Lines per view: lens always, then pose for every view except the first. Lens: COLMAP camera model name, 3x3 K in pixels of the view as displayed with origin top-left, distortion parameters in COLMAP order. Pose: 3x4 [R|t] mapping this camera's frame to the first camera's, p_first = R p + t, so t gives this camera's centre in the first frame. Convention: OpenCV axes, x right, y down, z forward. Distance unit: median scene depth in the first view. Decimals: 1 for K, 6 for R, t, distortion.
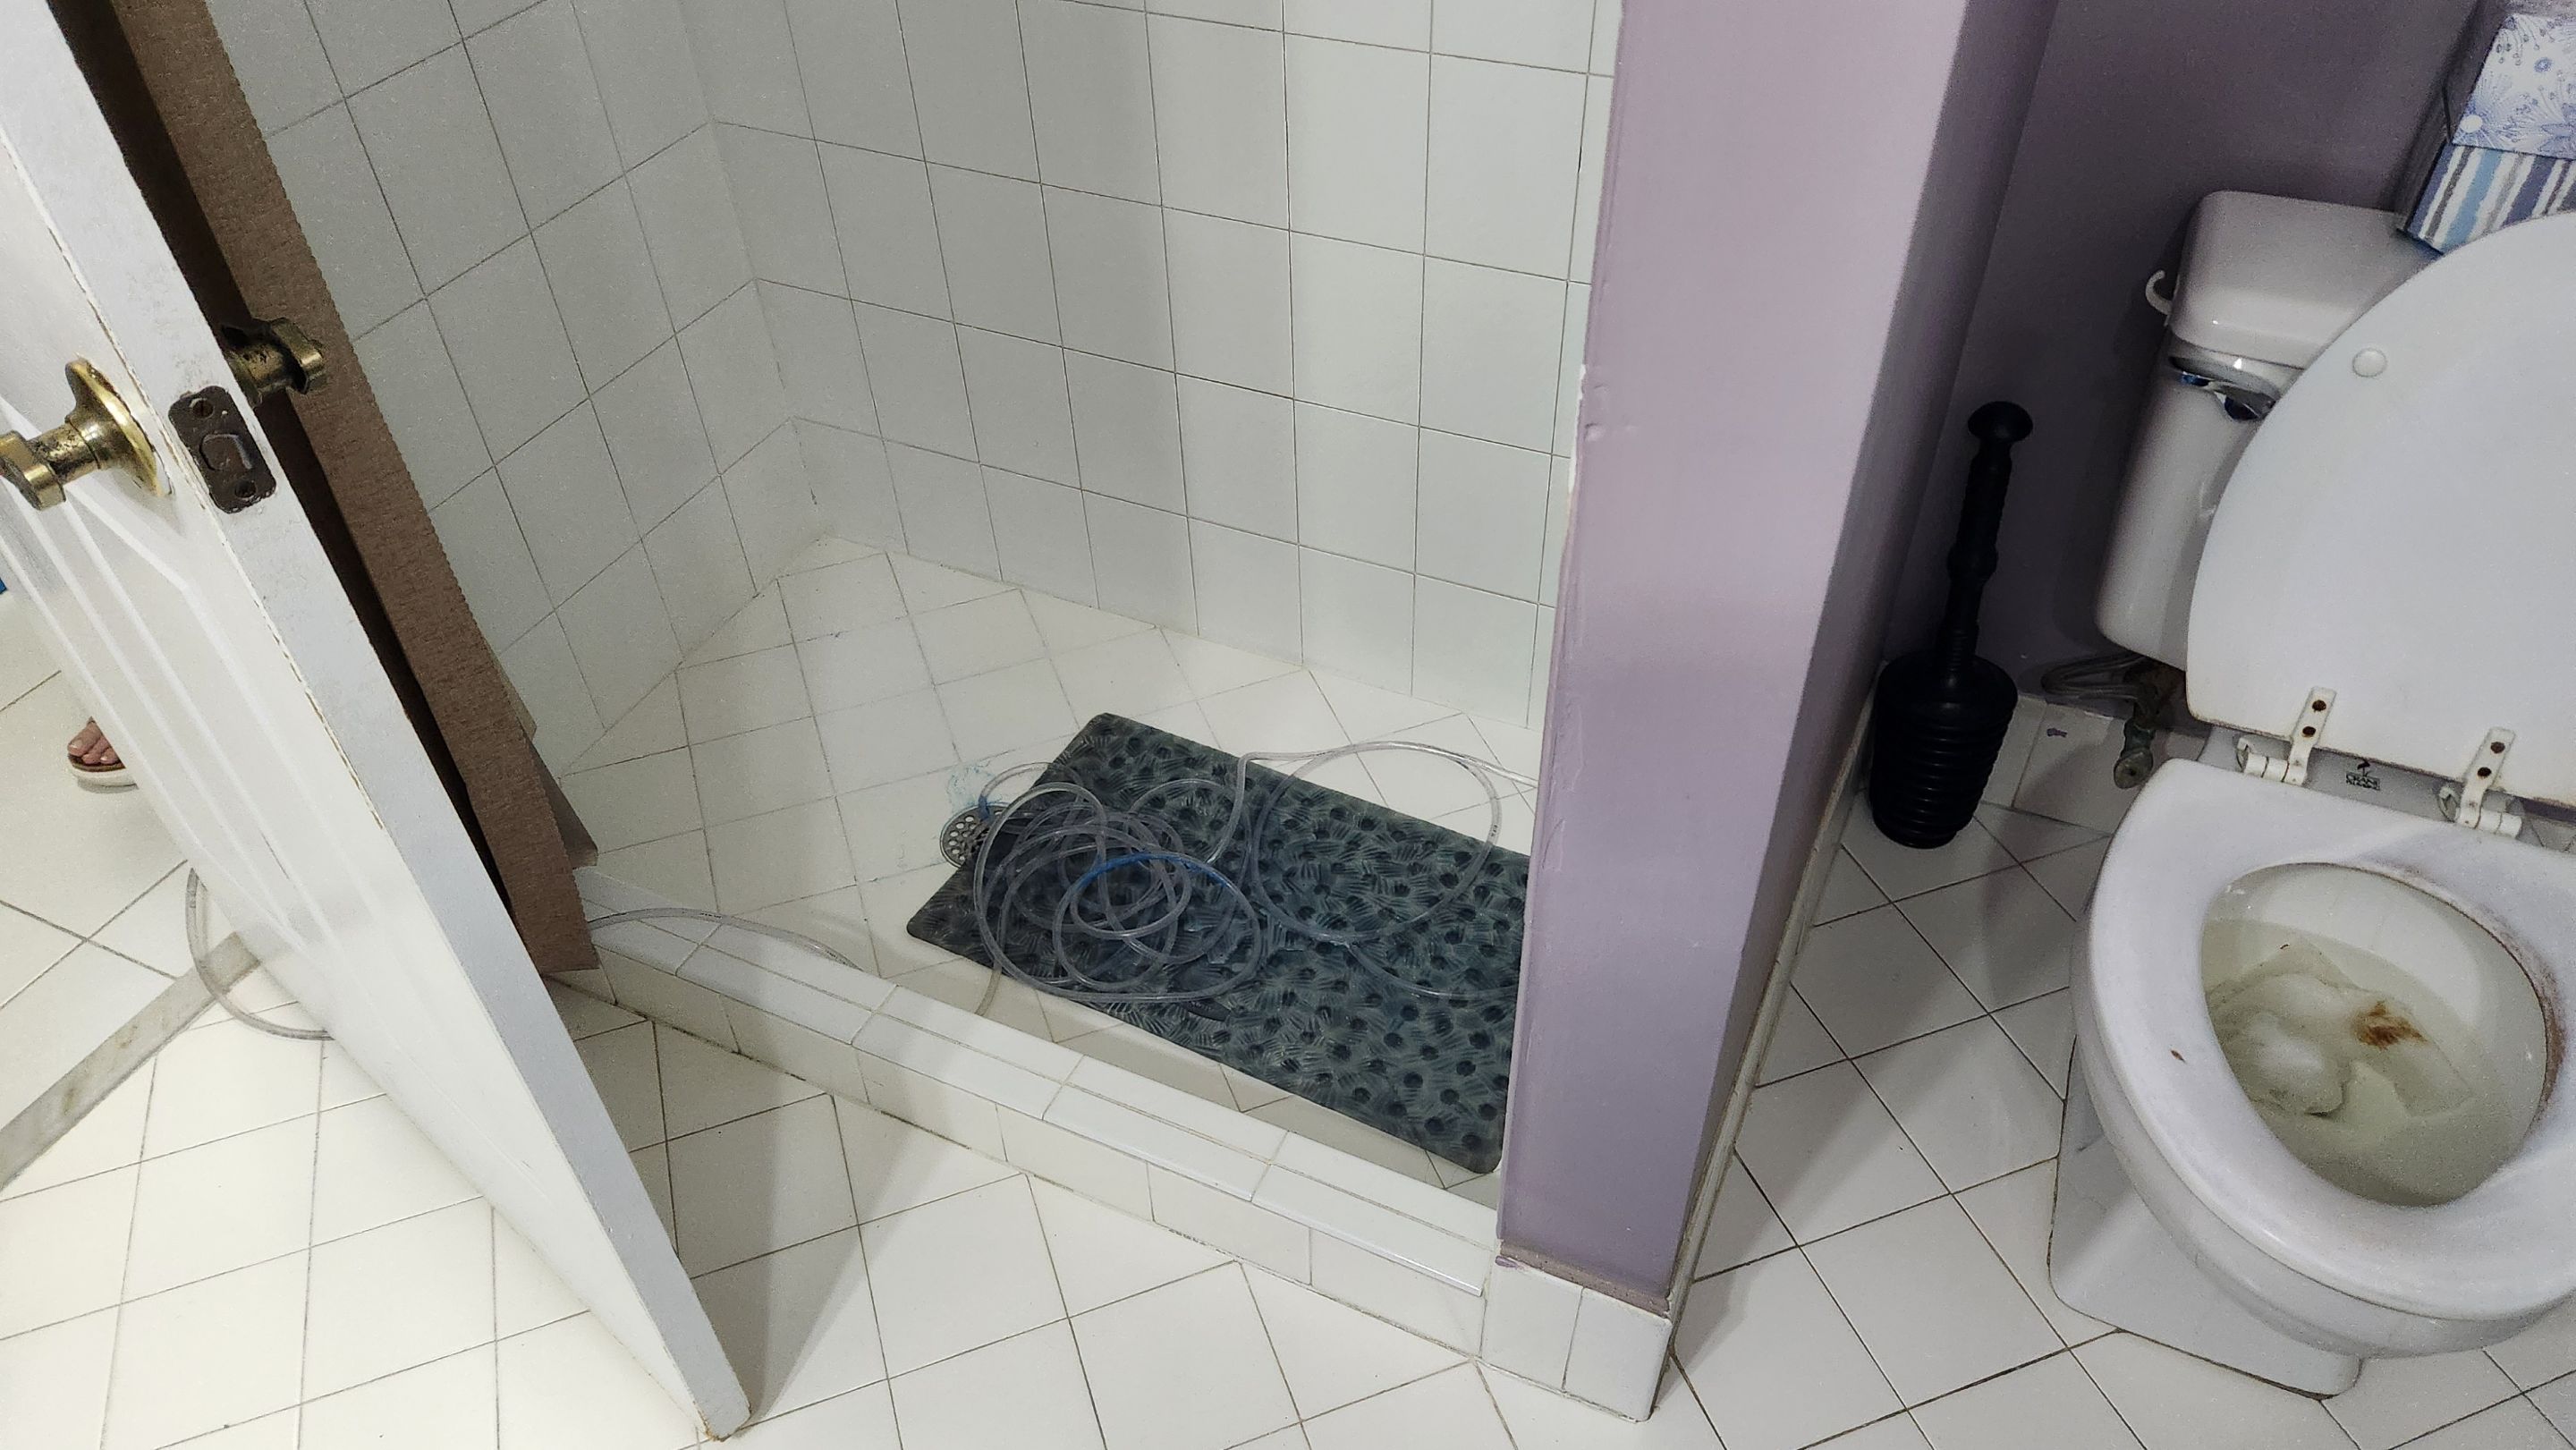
lens RADIAL K [[1692.0, 0, 1267.2], [0, 1692.0, 732.2], [0, 0, 1]] dist [0.078936, -0.070816]
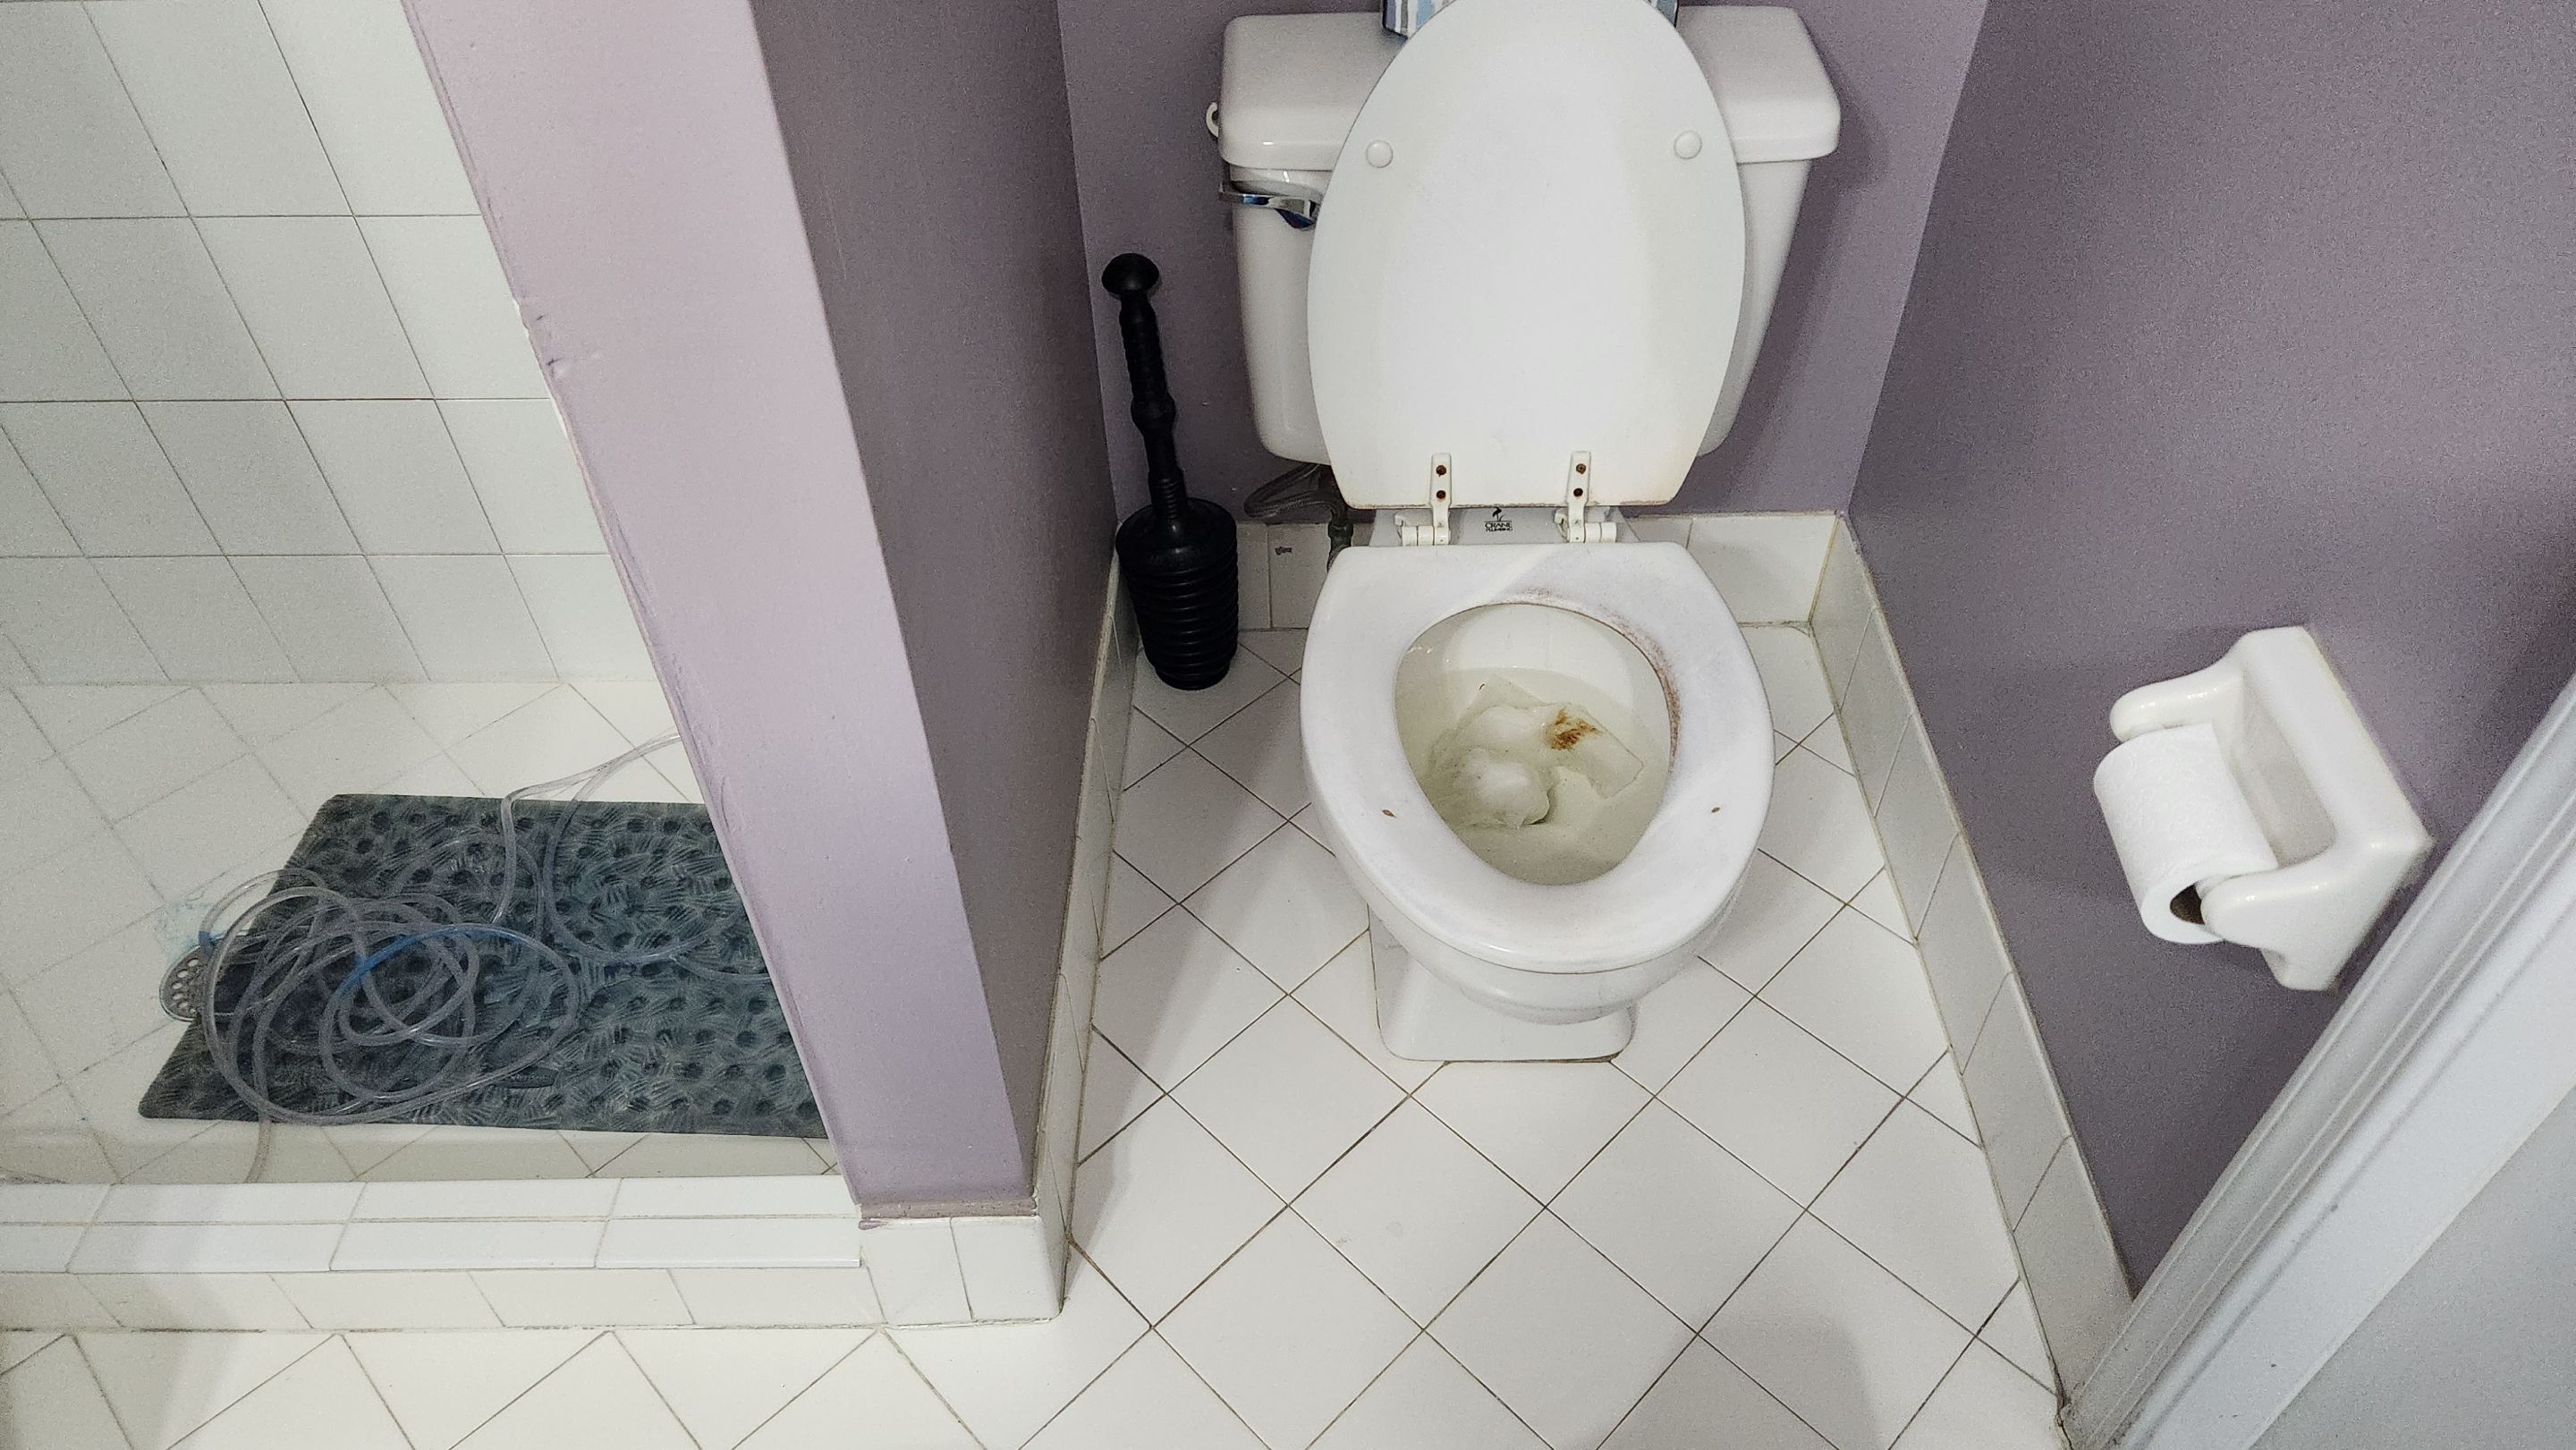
lens RADIAL K [[1692.0, 0, 1267.9], [0, 1692.0, 722.0], [0, 0, 1]] dist [0.078936, -0.070816]
pose [[0.907168, -0.284824, 0.309712, 0.105408], [0.274271, 0.958476, 0.078094, 0.020175], [-0.319094, 0.014100, 0.947618, 0.005248]]
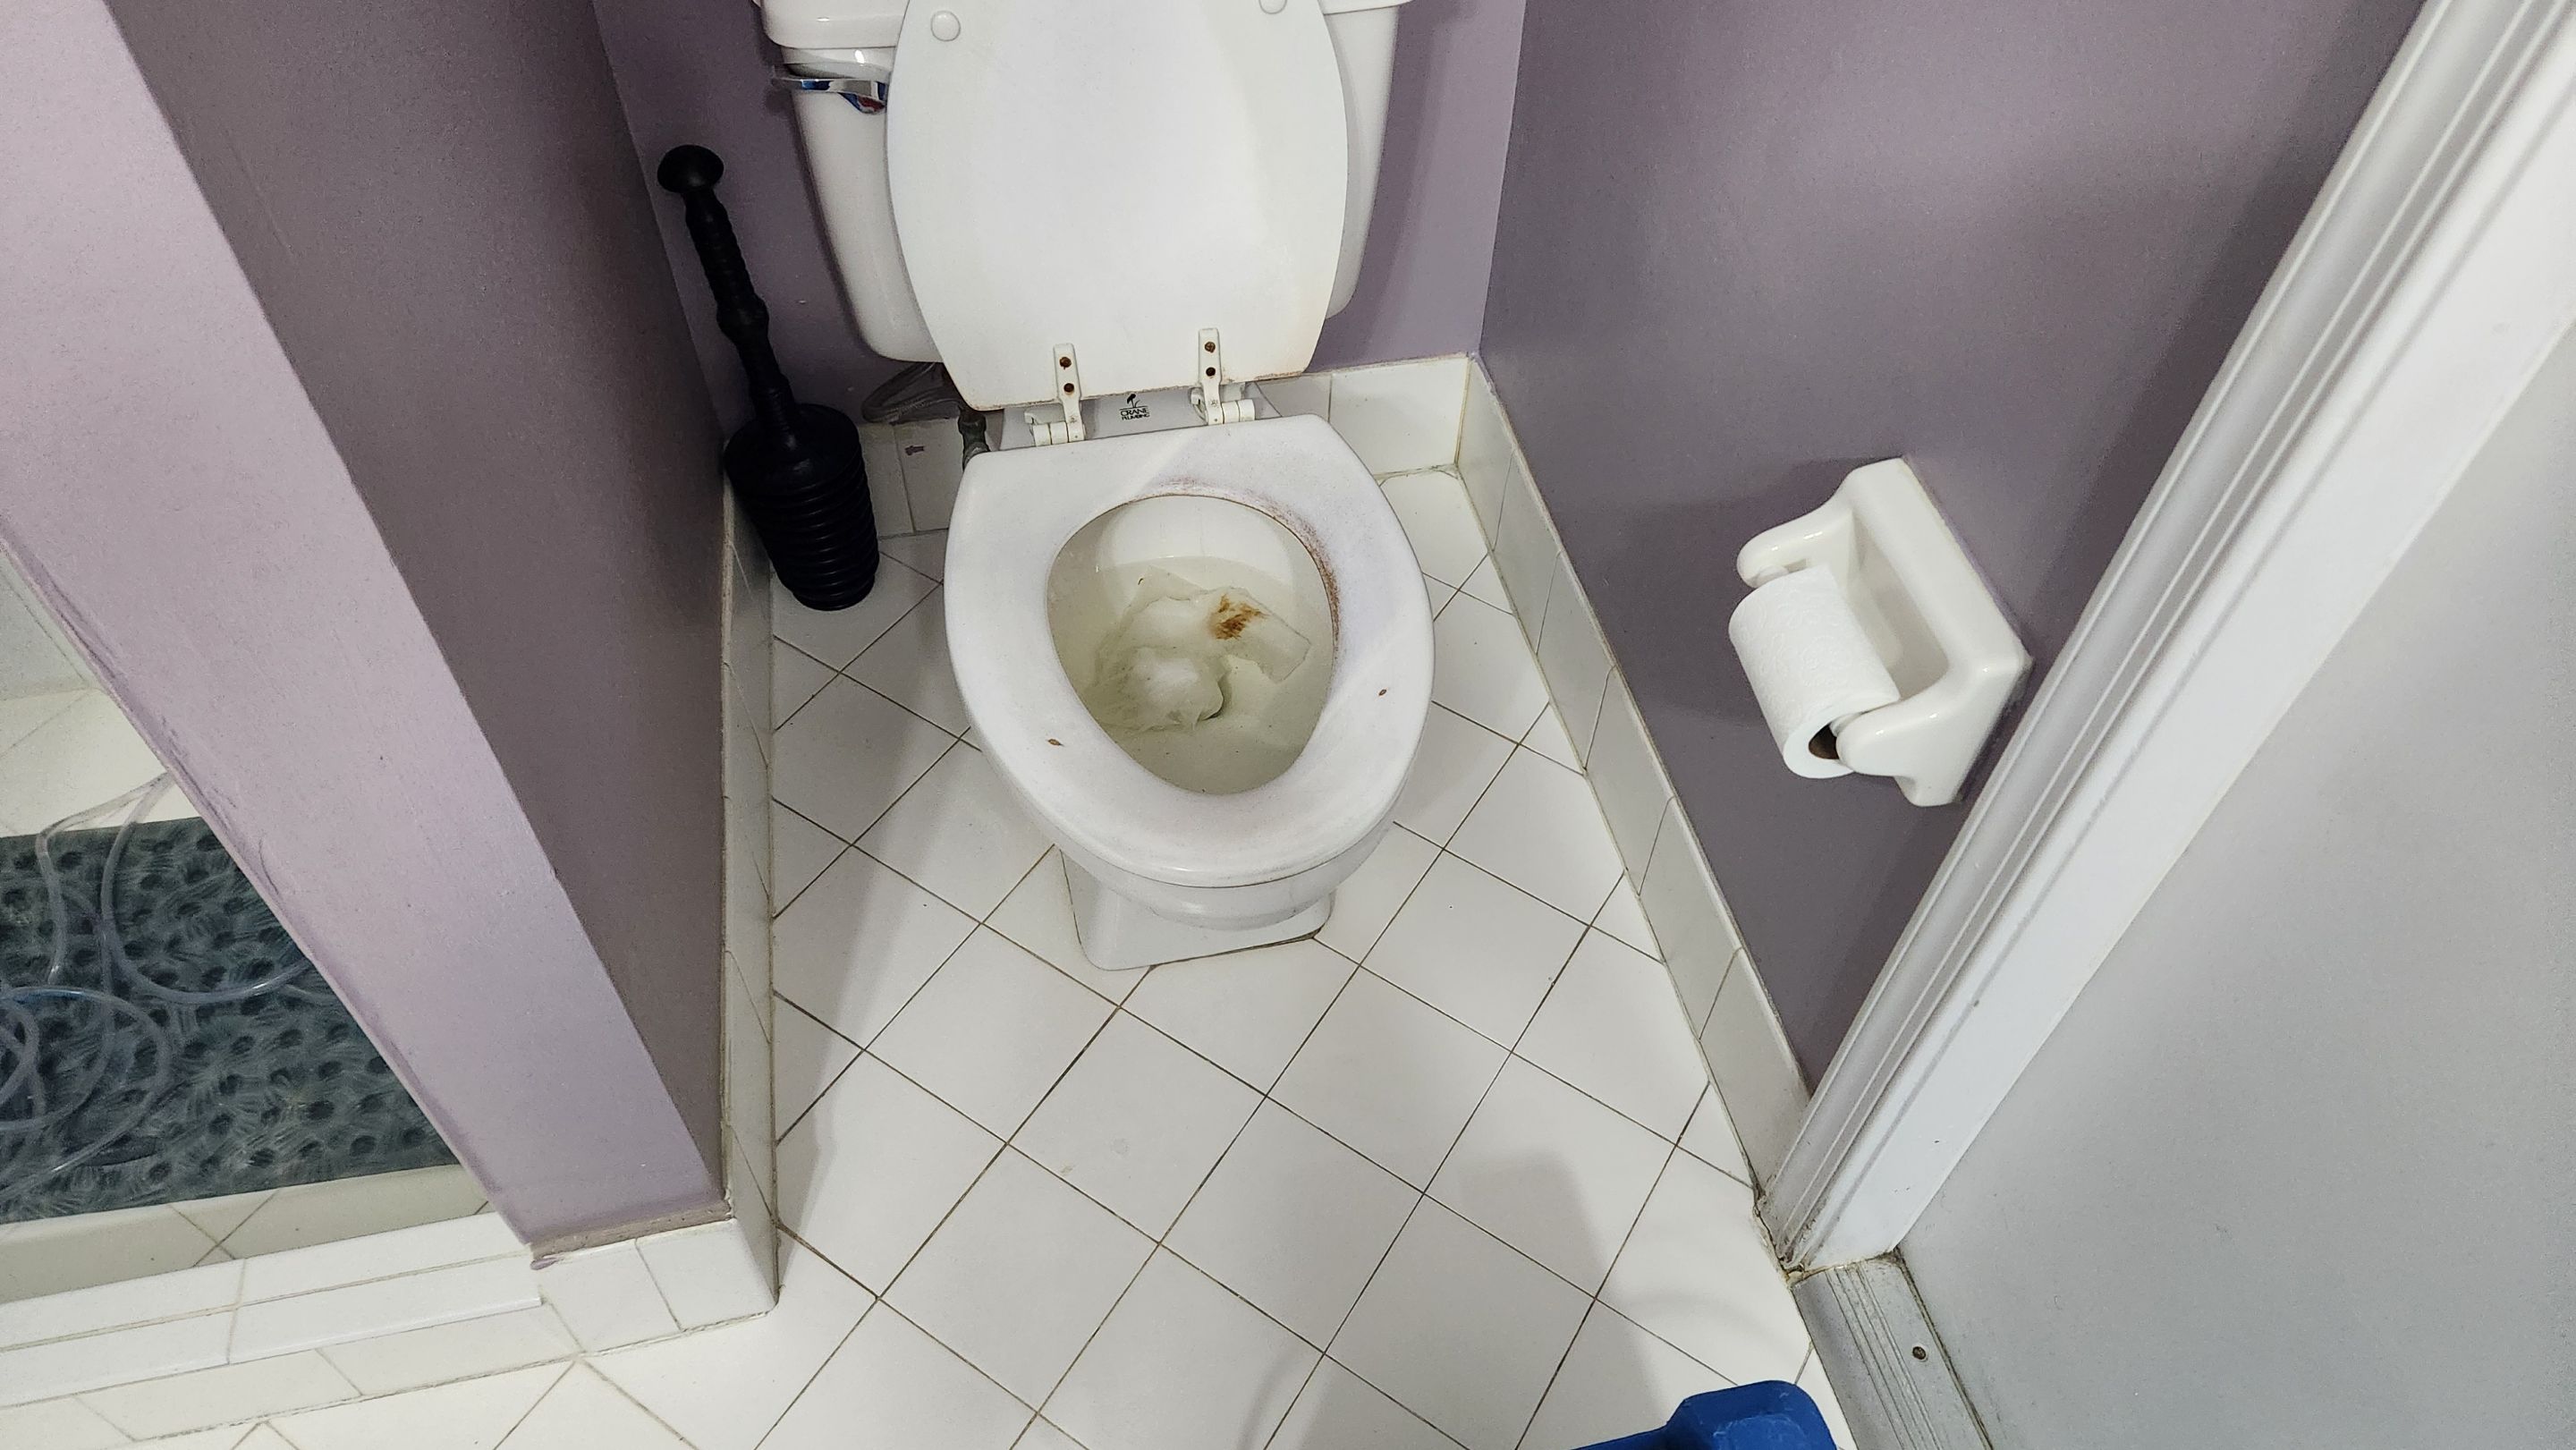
lens RADIAL K [[1692.0, 0, 1276.8], [0, 1692.0, 701.4], [0, 0, 1]] dist [0.078936, -0.070816]
pose [[0.790856, -0.427284, 0.438150, 0.145424], [0.369065, 0.904075, 0.215496, -0.003422], [-0.488198, -0.008721, 0.872689, 0.032774]]
